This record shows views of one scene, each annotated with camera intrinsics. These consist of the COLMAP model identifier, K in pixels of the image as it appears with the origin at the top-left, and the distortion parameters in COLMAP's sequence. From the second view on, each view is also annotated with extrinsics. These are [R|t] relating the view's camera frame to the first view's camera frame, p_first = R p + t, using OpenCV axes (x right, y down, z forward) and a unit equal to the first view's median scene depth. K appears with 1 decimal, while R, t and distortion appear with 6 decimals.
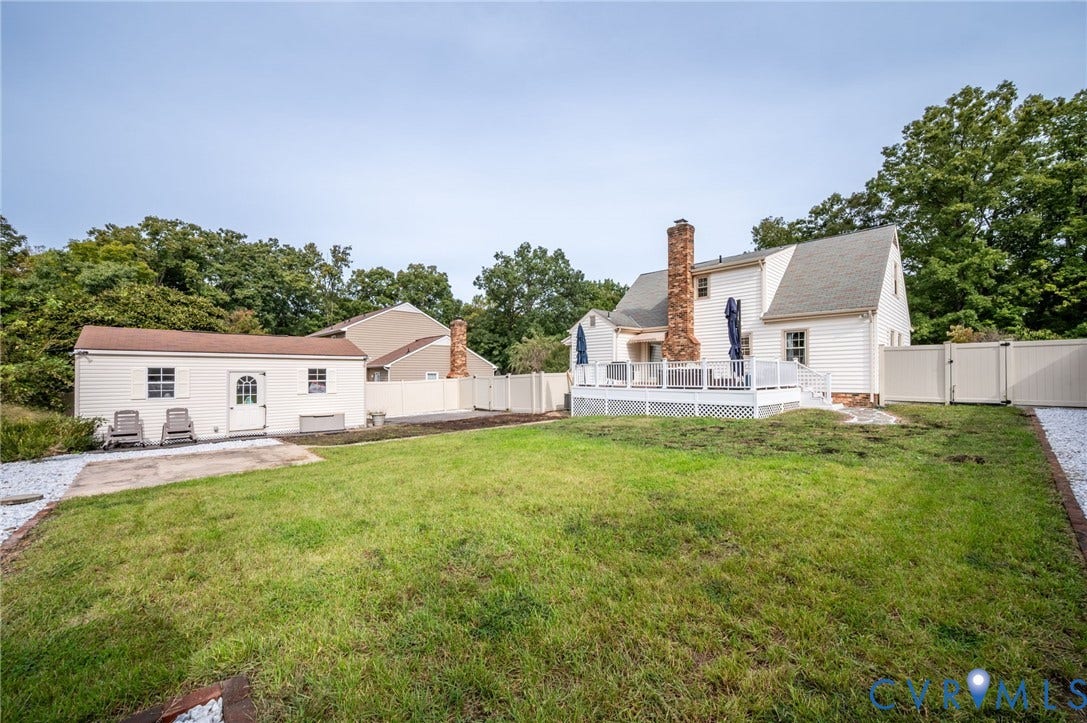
lens RADIAL K [[437.8, 0, 553.1], [0, 437.8, 363.7], [0, 0, 1]] dist [-0.002686, -0.000441]
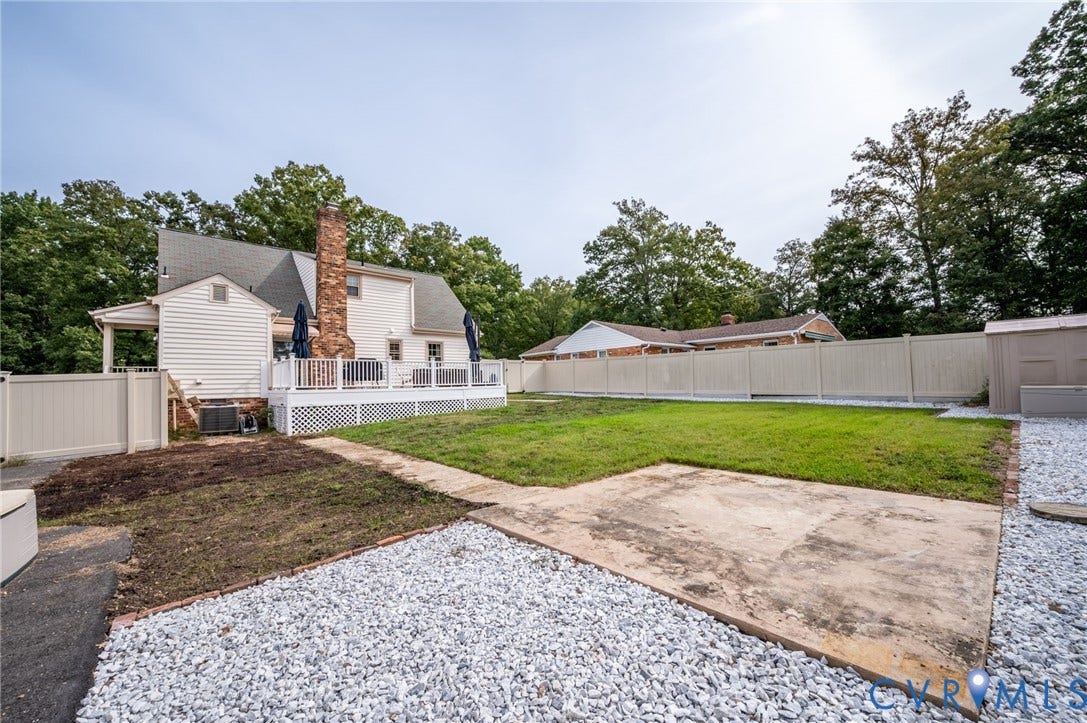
lens RADIAL K [[442.2, 0, 562.9], [0, 442.2, 366.0], [0, 0, 1]] dist [-0.001658, -0.000602]
pose [[0.042774, 0.051156, 0.997774, -0.793334], [-0.002431, 0.998691, -0.051099, 0.062609], [-0.999082, -0.000240, 0.042842, 0.700773]]
